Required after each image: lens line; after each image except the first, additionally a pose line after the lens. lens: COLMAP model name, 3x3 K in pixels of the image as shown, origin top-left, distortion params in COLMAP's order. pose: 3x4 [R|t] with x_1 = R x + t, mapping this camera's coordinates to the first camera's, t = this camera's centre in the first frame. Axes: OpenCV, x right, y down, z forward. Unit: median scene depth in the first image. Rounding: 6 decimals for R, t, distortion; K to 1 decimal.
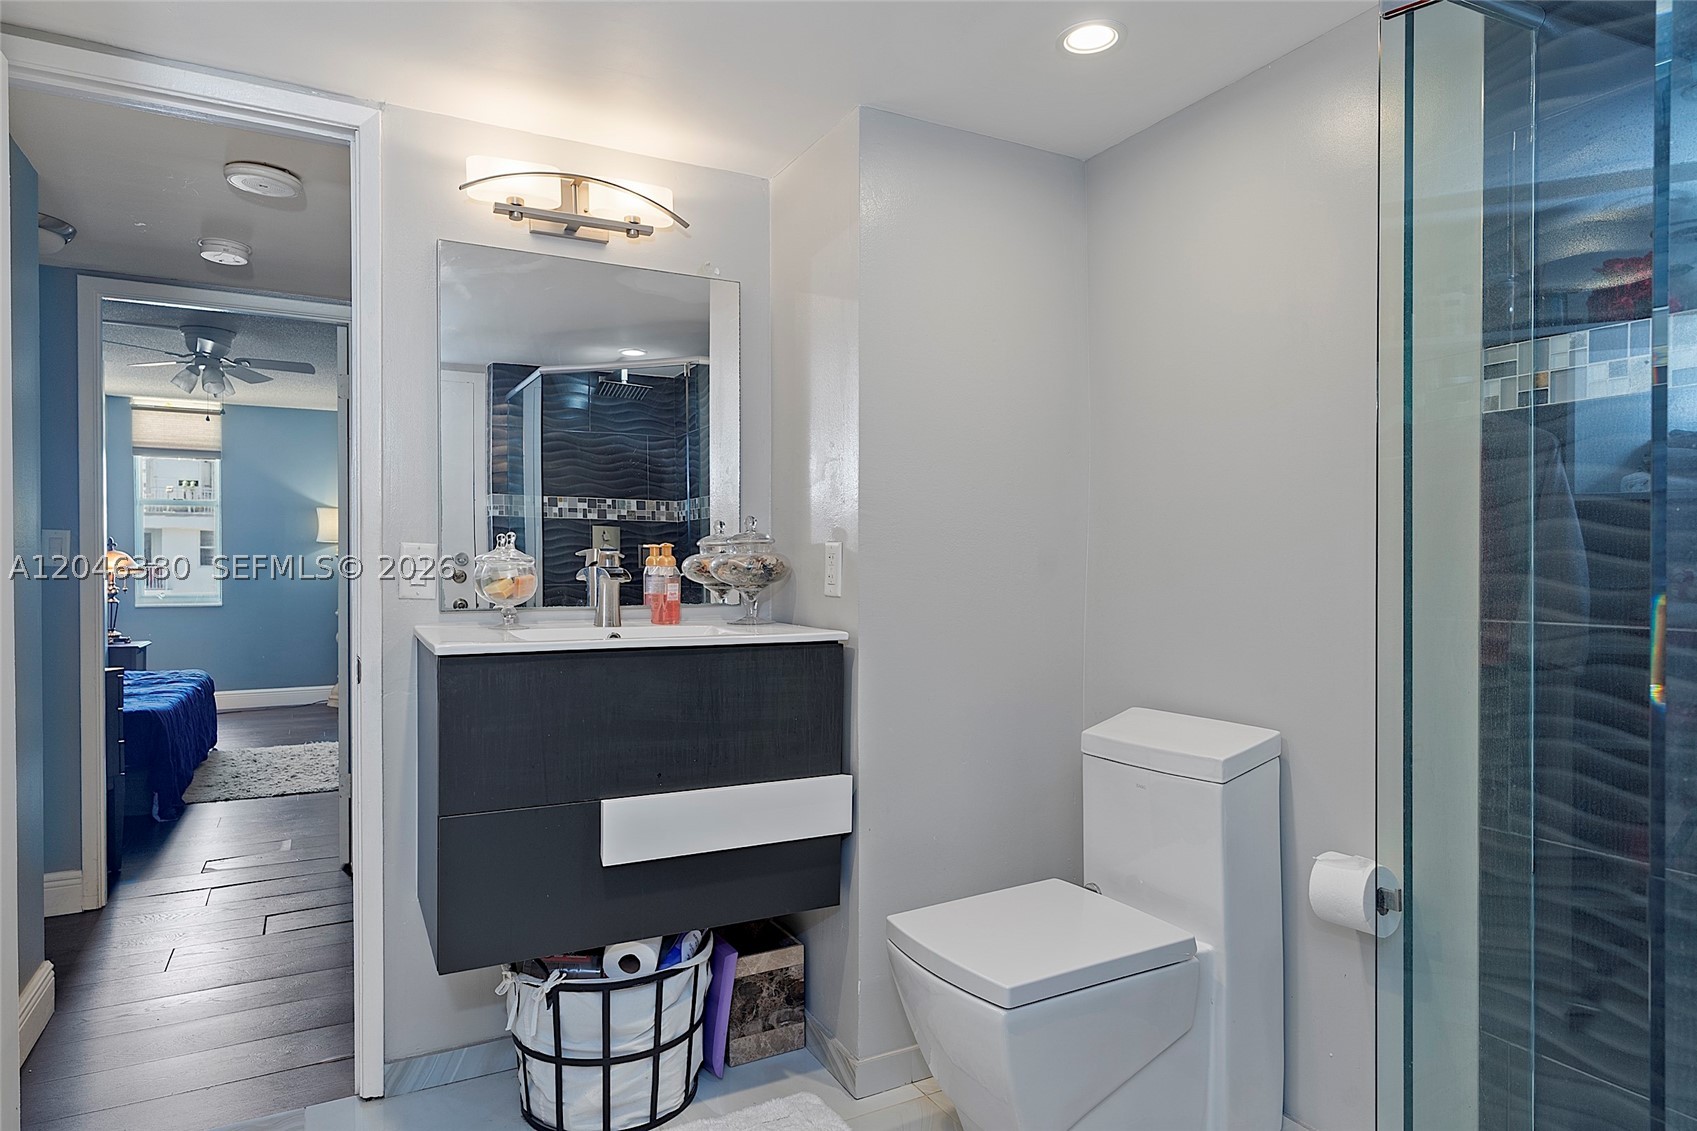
lens RADIAL K [[996.6, 0, 840.8], [0, 996.6, 571.7], [0, 0, 1]] dist [0.008652, 0.006340]
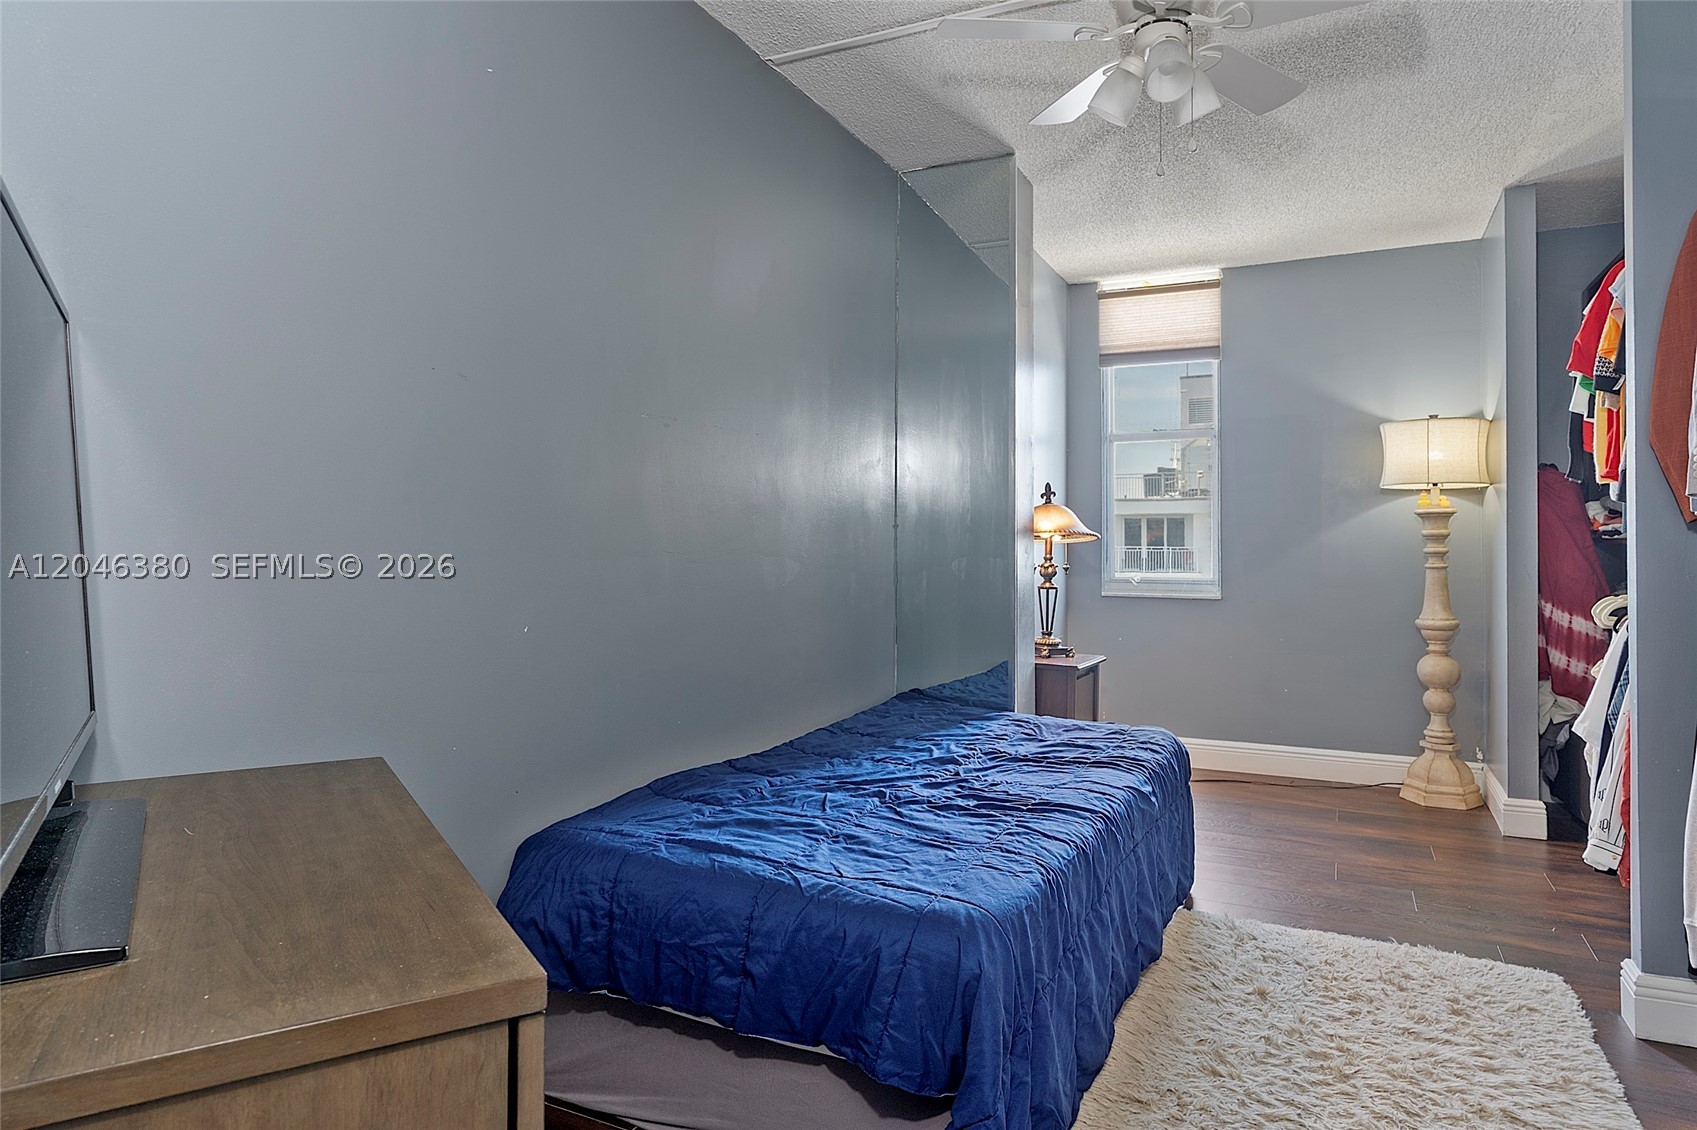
lens RADIAL K [[996.6, 0, 846.0], [0, 996.6, 549.0], [0, 0, 1]] dist [0.008652, 0.006340]
pose [[0.587800, -0.002036, -0.809004, -0.315451], [-0.004432, 0.999974, -0.005736, 0.009879], [0.808994, 0.006957, 0.587775, 0.554719]]
